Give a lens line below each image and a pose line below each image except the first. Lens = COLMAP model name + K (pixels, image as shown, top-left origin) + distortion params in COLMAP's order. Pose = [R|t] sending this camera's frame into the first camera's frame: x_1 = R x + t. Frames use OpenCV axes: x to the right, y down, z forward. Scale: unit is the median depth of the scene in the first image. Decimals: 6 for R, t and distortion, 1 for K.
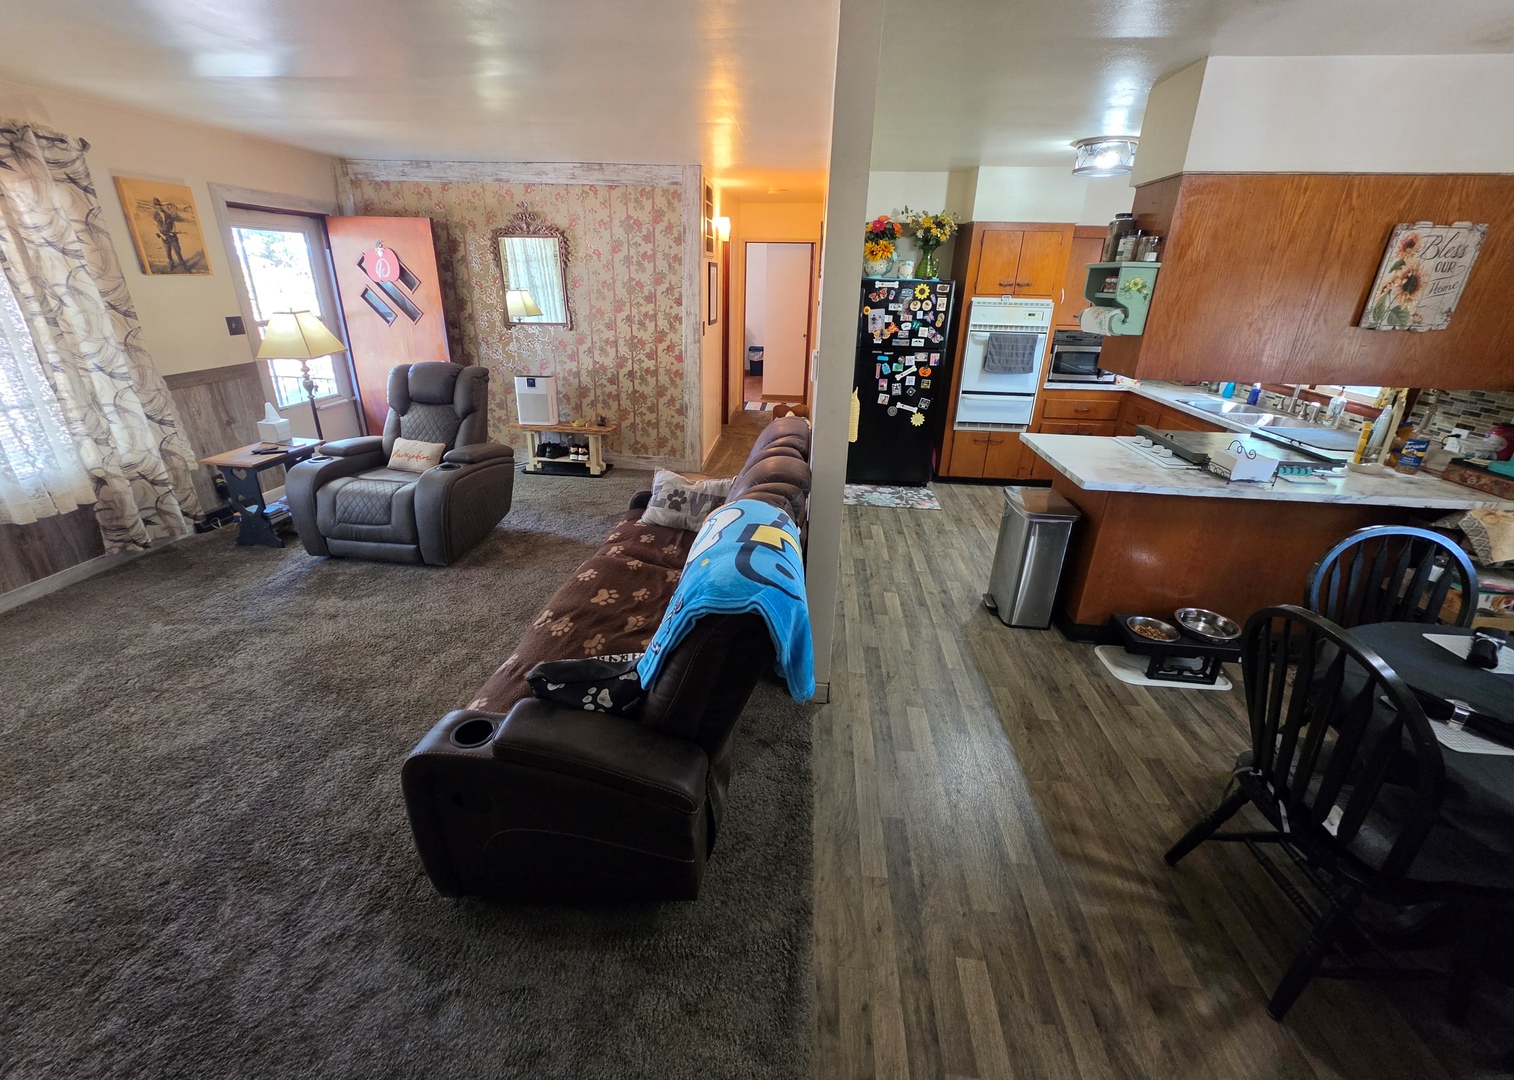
lens RADIAL K [[604.8, 0, 754.6], [0, 604.8, 508.7], [0, 0, 1]] dist [-0.001770, 0.000612]
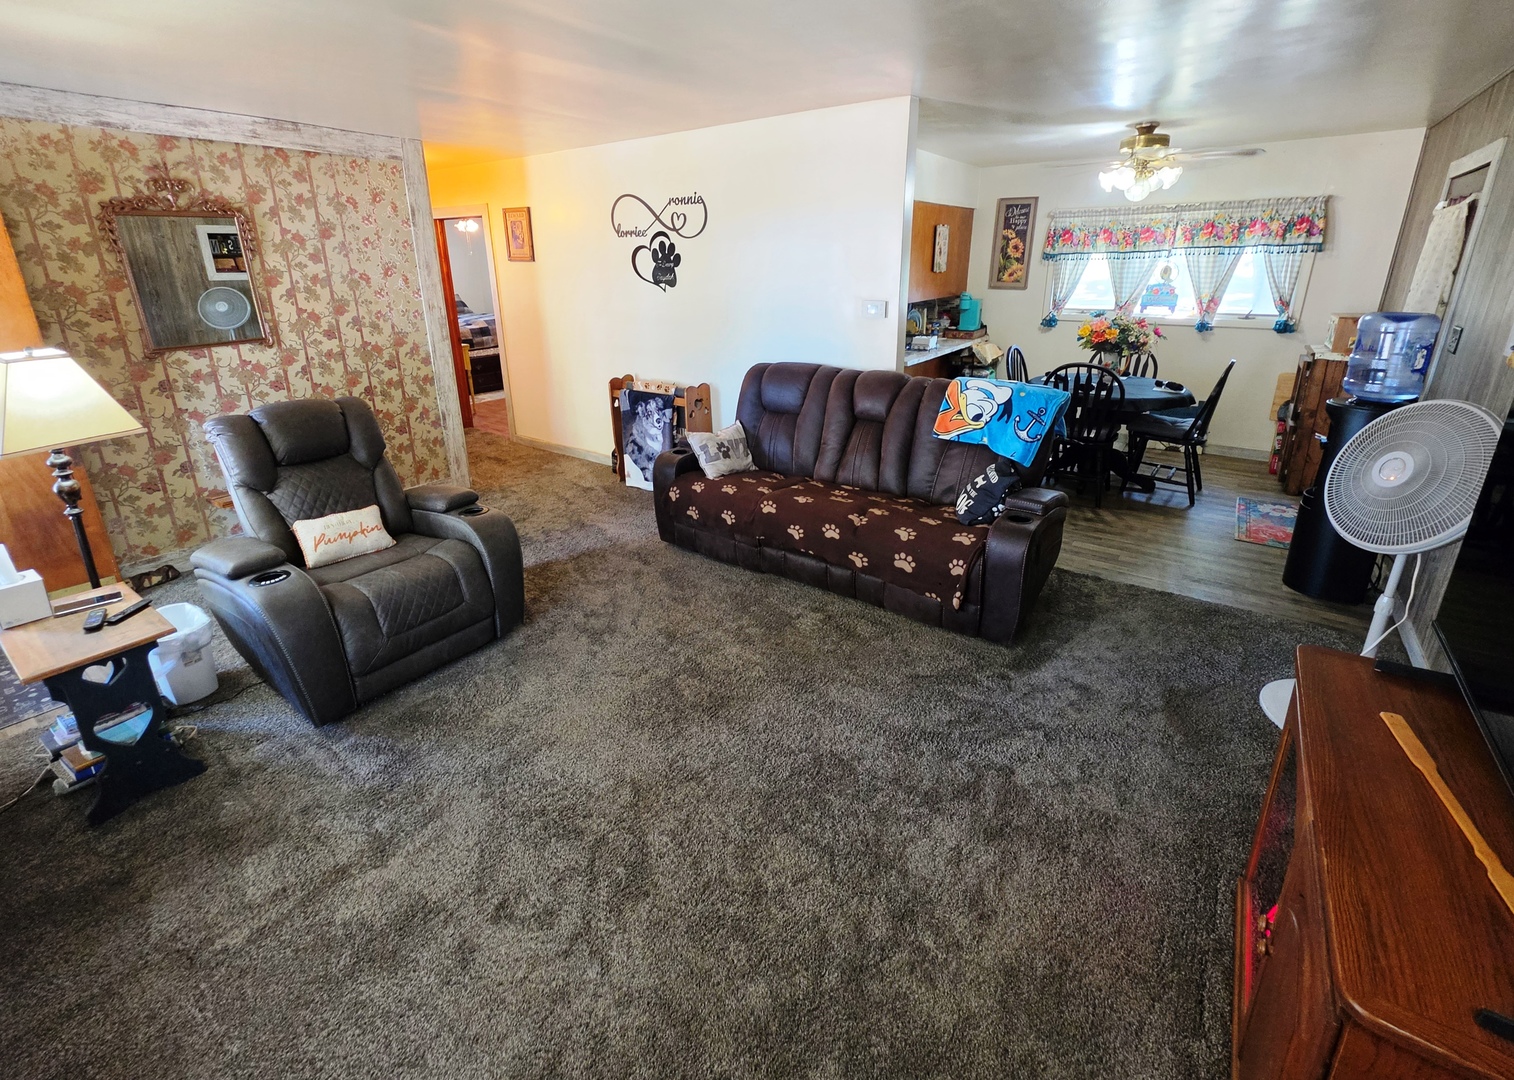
lens RADIAL K [[659.6, 0, 752.6], [0, 659.6, 473.5], [0, 0, 1]] dist [-0.002587, 0.000050]
pose [[0.505453, -0.294830, 0.810921, -0.978286], [0.333831, 0.933444, 0.131297, -0.103286], [-0.795659, 0.204346, 0.570236, 0.216054]]
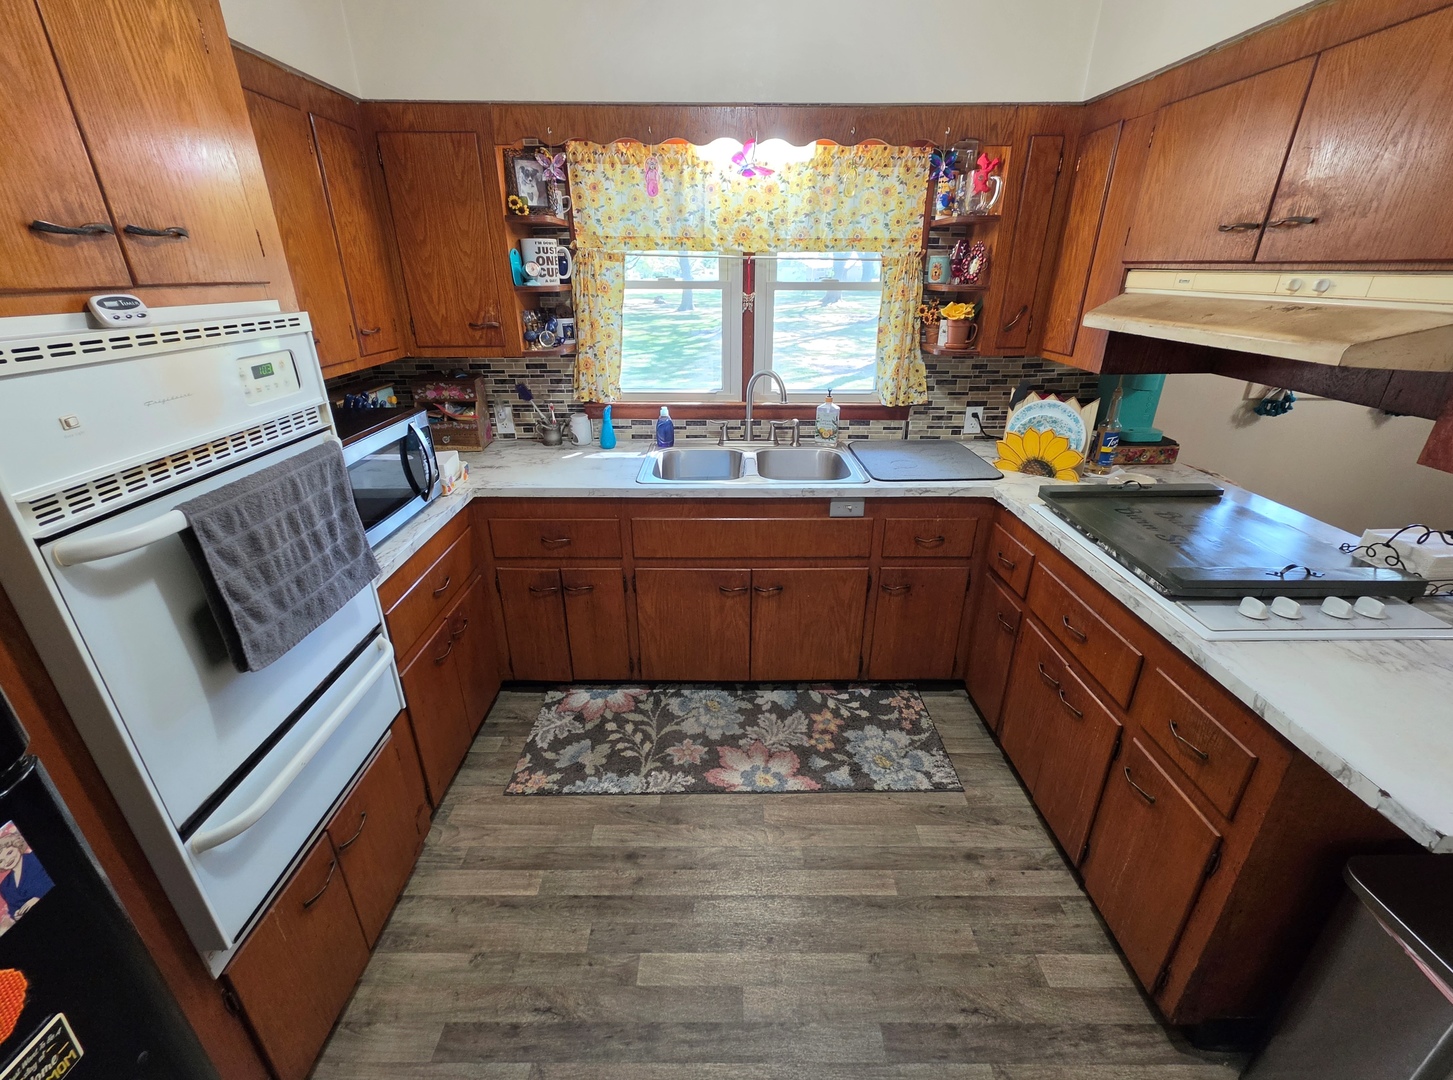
lens RADIAL K [[606.5, 0, 727.3], [0, 606.5, 525.6], [0, 0, 1]] dist [-0.001265, 0.000709]
pose [[-0.100363, -0.407147, 0.907832, 0.273772], [0.358972, 0.836164, 0.414691, -0.399574], [-0.927937, 0.367506, 0.062234, 1.109476]]
